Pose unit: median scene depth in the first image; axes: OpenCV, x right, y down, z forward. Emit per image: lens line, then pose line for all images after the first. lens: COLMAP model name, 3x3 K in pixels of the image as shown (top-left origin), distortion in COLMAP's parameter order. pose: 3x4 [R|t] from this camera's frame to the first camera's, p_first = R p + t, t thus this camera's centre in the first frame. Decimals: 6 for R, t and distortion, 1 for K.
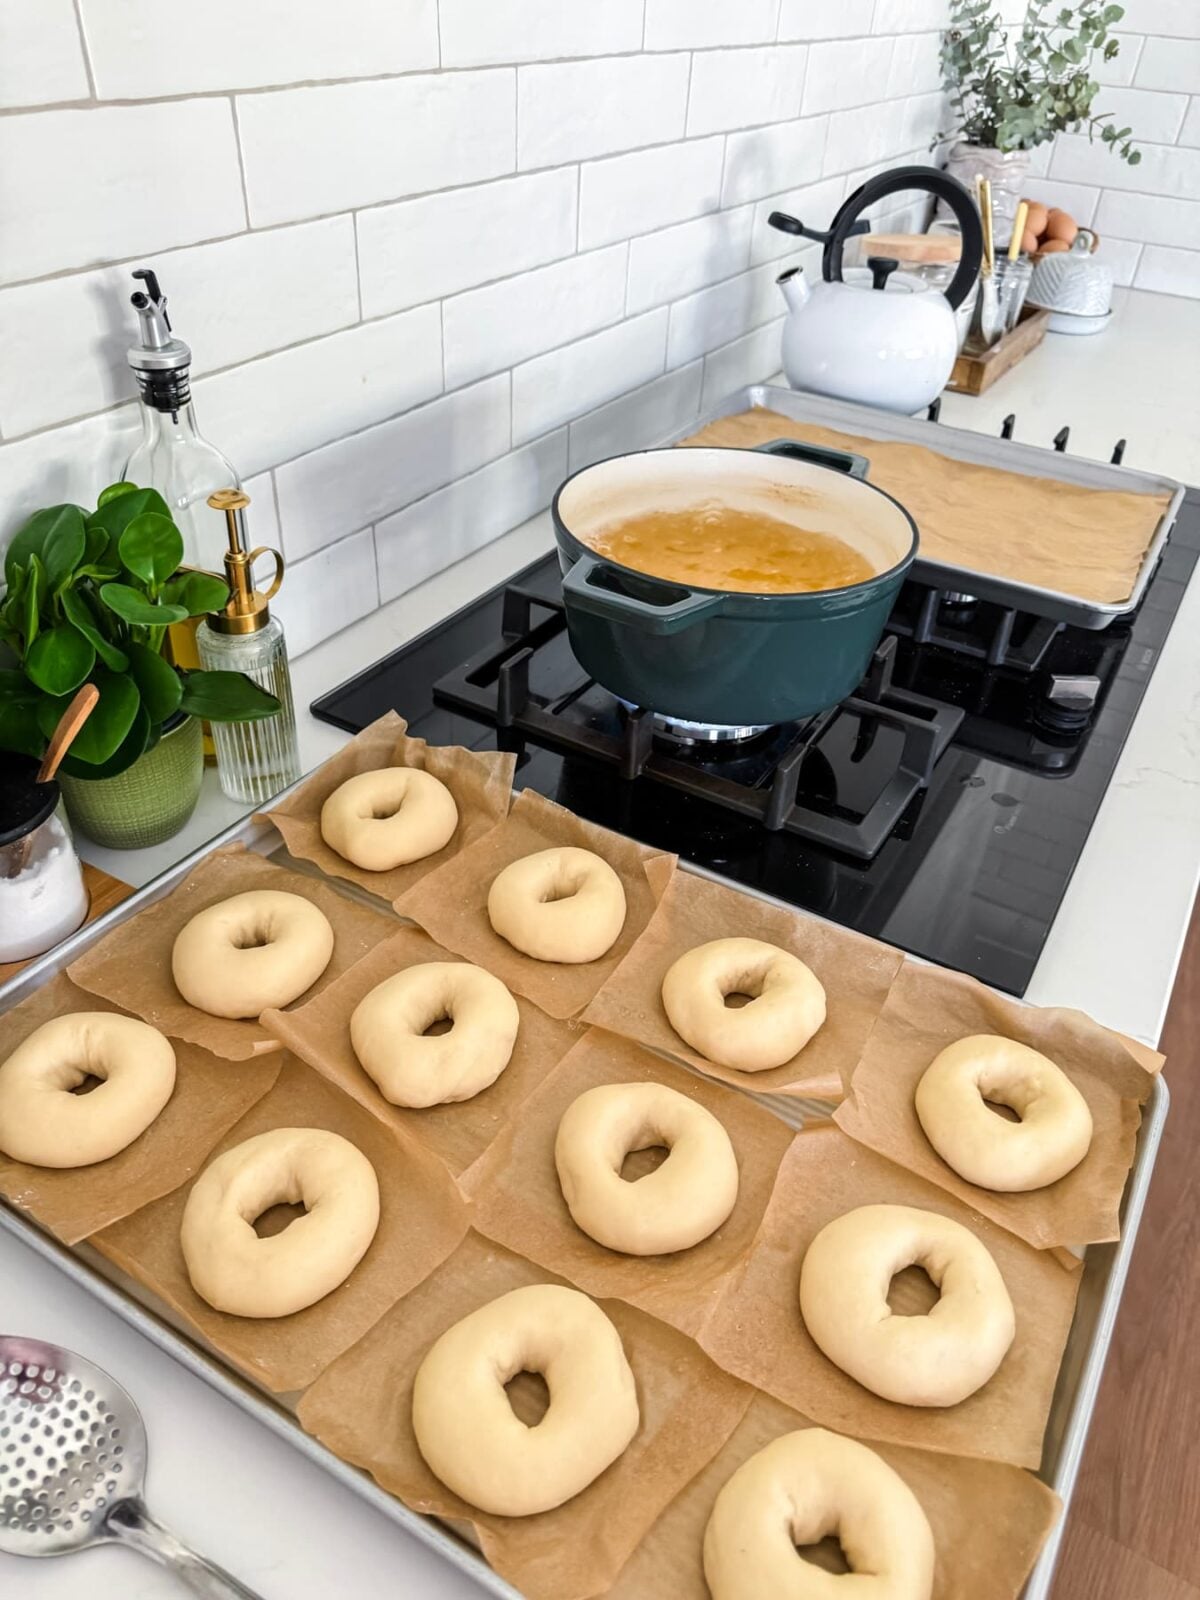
lens RADIAL K [[1125.5, 0, 600.0], [0, 1125.5, 800.0], [0, 0, 1]] dist [-0.044120, 0.035719]
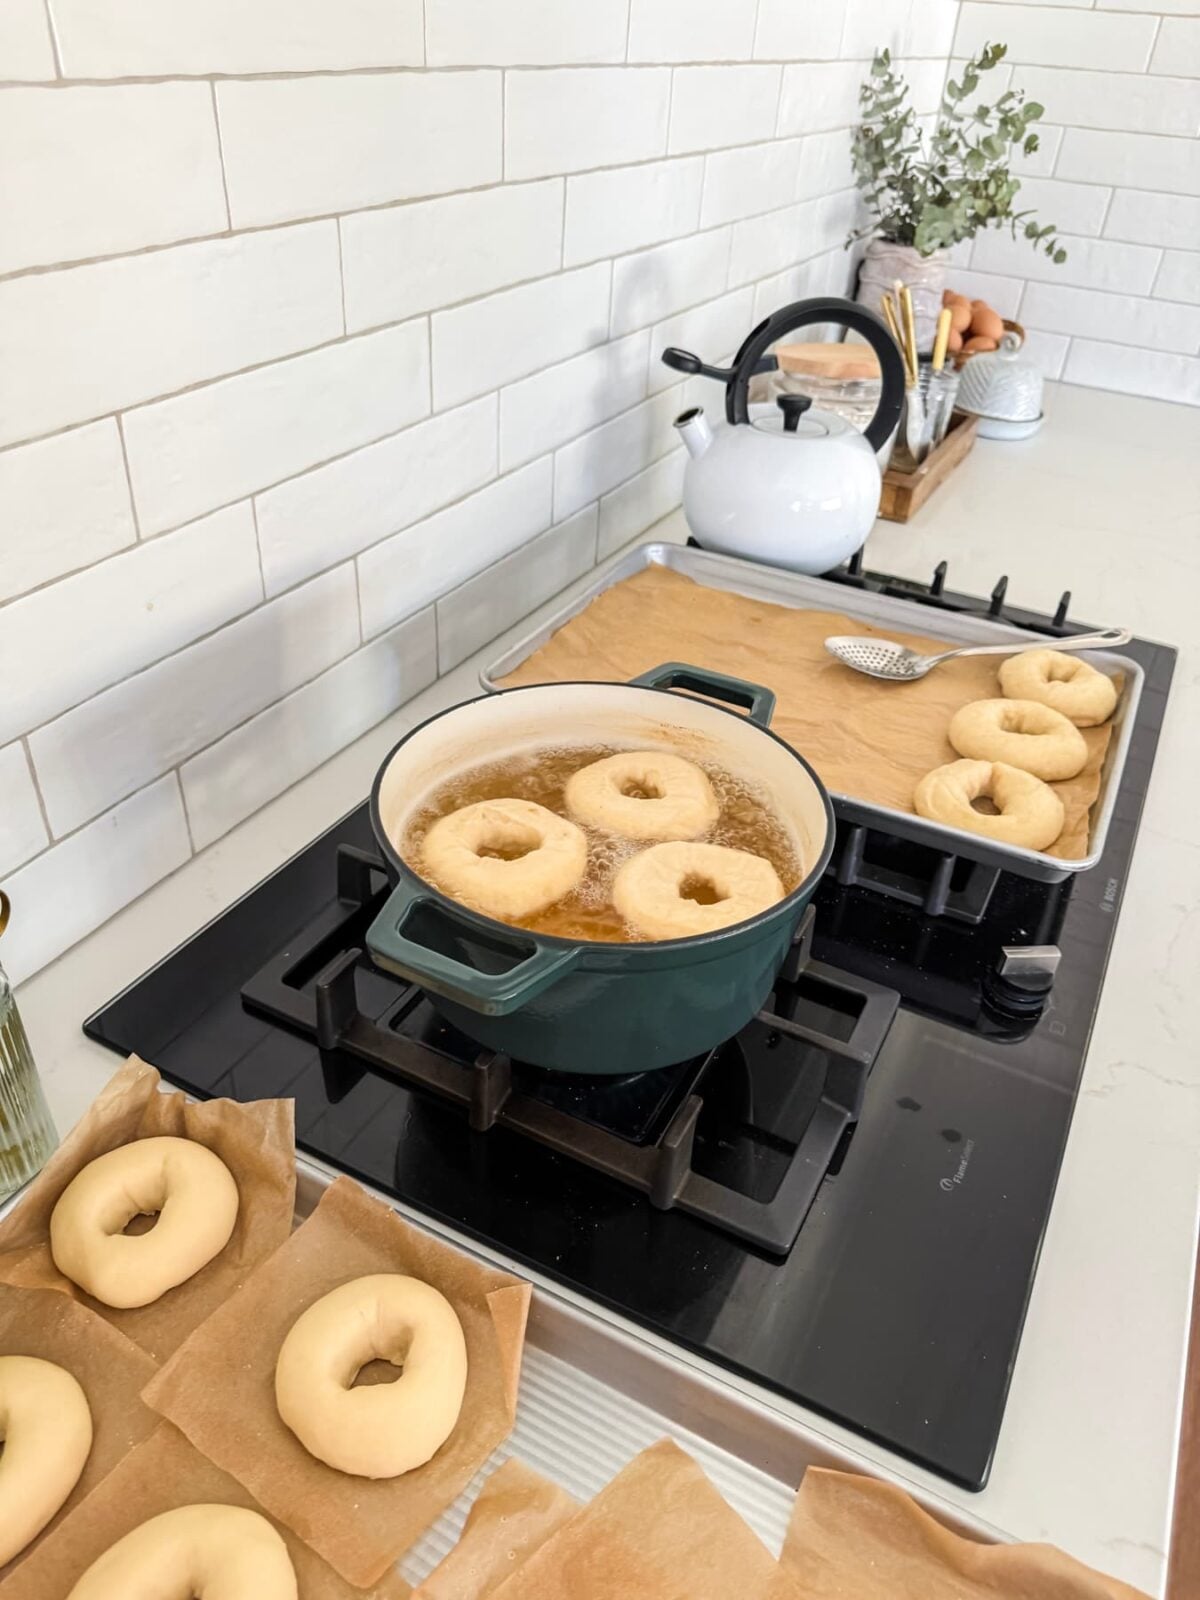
lens RADIAL K [[1125.5, 0, 600.0], [0, 1125.5, 800.0], [0, 0, 1]] dist [-0.044120, 0.035719]
pose [[0.998544, -0.027525, 0.046382, 0.047479], [0.028991, 0.999092, -0.031218, -0.133778], [-0.045481, 0.032517, 0.998436, 0.122577]]
